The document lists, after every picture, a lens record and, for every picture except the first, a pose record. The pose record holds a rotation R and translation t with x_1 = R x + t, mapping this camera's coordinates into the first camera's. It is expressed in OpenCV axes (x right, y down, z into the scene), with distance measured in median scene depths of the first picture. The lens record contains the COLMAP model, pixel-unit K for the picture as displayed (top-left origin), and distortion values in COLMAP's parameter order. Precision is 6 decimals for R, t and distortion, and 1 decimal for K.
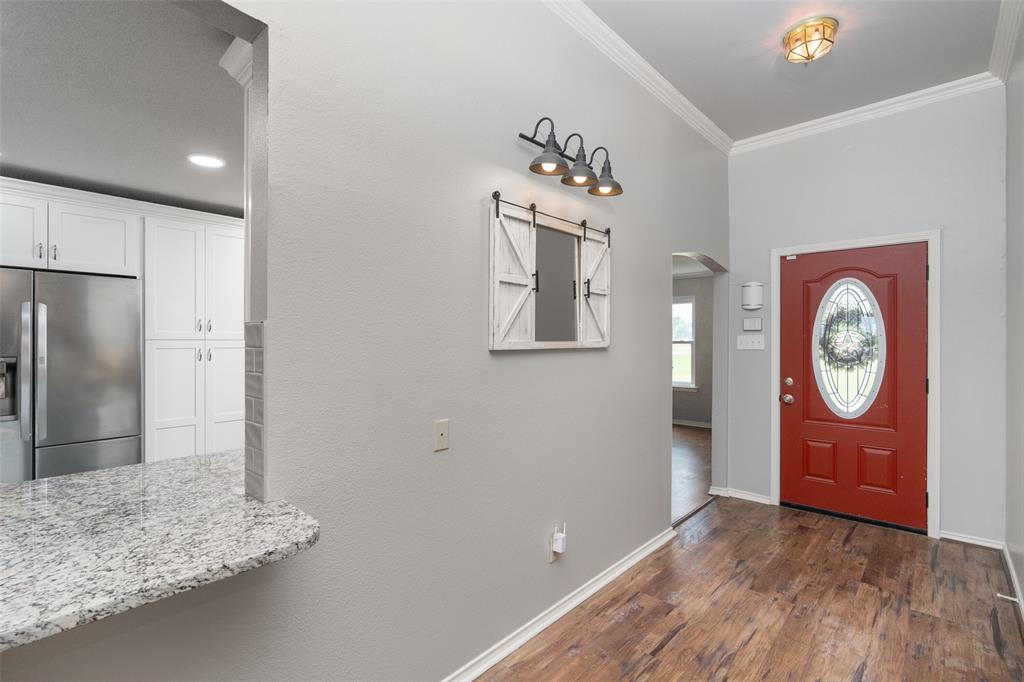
lens RADIAL K [[469.5, 0, 512.0], [0, 469.5, 341.0], [0, 0, 1]] dist [-0.002468, 0.000877]
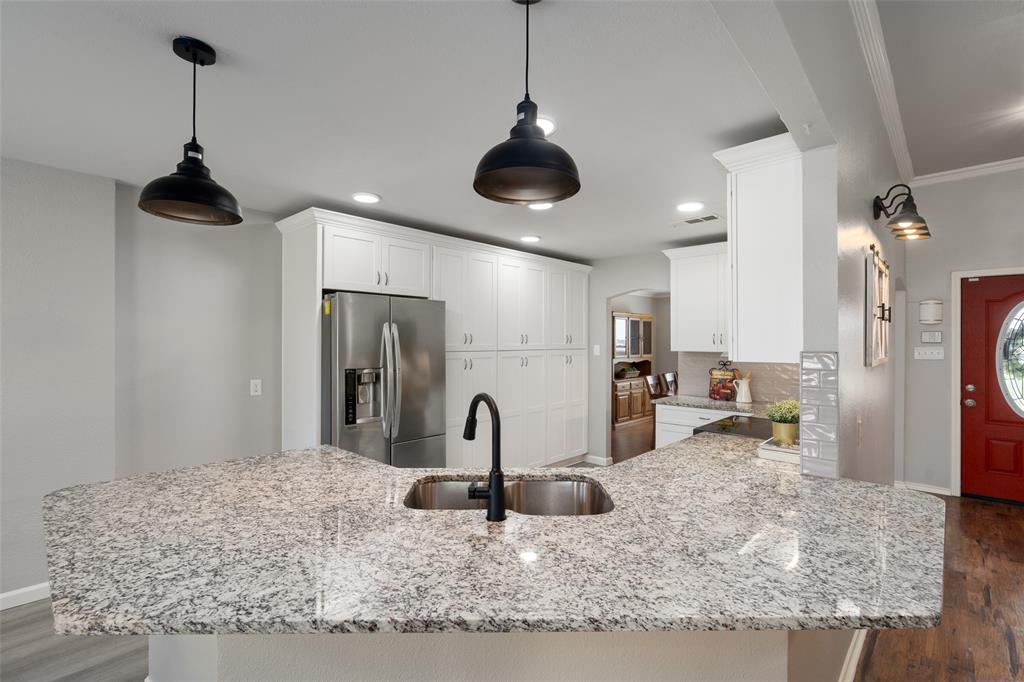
lens RADIAL K [[469.5, 0, 512.0], [0, 469.5, 341.0], [0, 0, 1]] dist [-0.002468, 0.000877]
pose [[0.999993, 0.000712, -0.003582, -0.524946], [-0.000721, 0.999997, -0.002416, -0.024528], [0.003581, 0.002419, 0.999991, -0.147692]]
